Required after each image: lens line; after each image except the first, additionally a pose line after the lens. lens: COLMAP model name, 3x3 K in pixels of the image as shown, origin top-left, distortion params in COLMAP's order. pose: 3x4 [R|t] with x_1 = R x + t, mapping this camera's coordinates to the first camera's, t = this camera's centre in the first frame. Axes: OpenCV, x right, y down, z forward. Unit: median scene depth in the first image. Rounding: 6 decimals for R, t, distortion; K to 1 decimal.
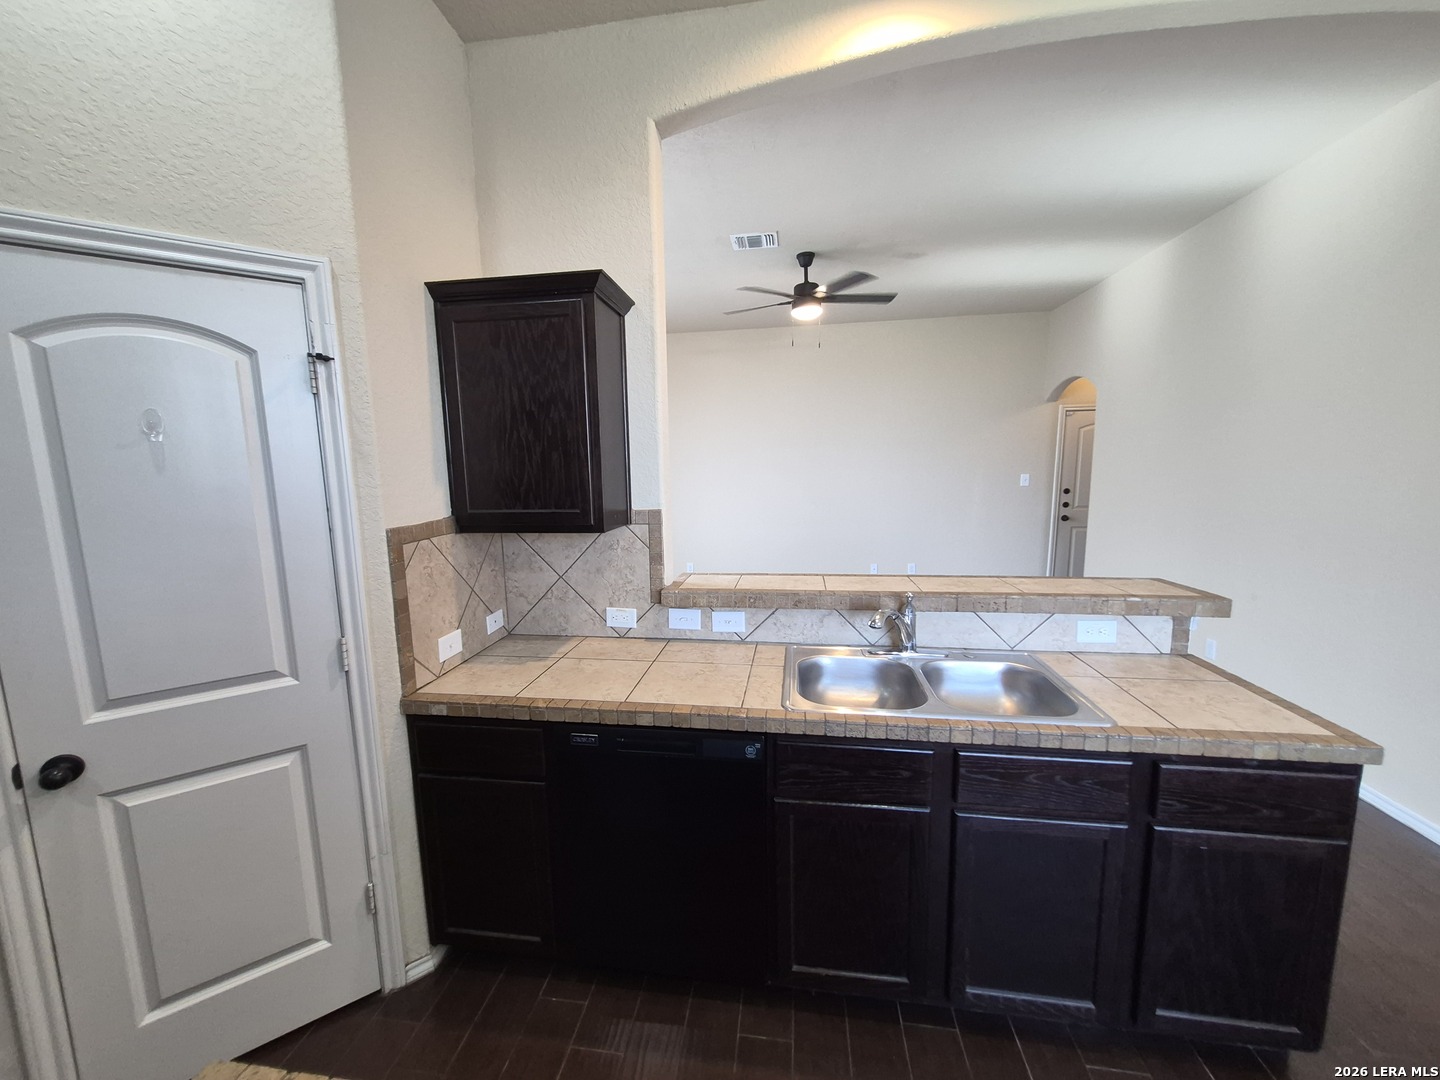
lens RADIAL K [[564.6, 0, 712.3], [0, 564.6, 544.4], [0, 0, 1]] dist [0.007573, -0.001214]
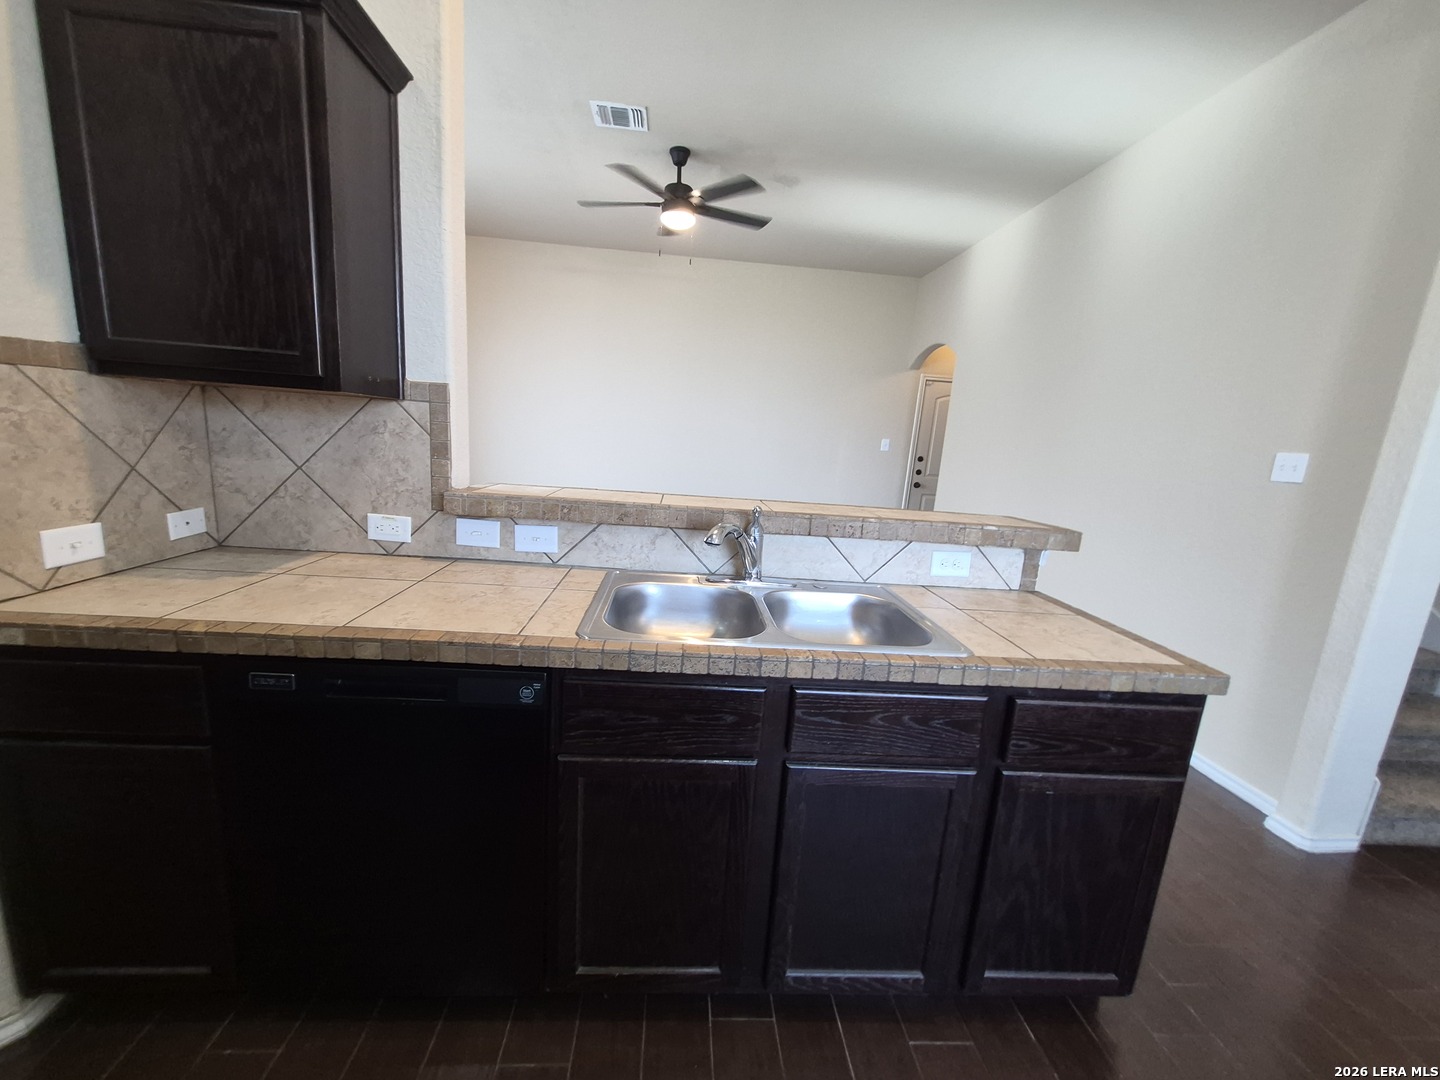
lens RADIAL K [[564.6, 0, 714.0], [0, 564.6, 538.6], [0, 0, 1]] dist [0.007573, -0.001214]
pose [[0.973872, 0.049493, 0.221640, 0.114416], [-0.060376, 0.997266, 0.042598, 0.107121], [-0.218926, -0.054867, 0.974198, 0.221181]]
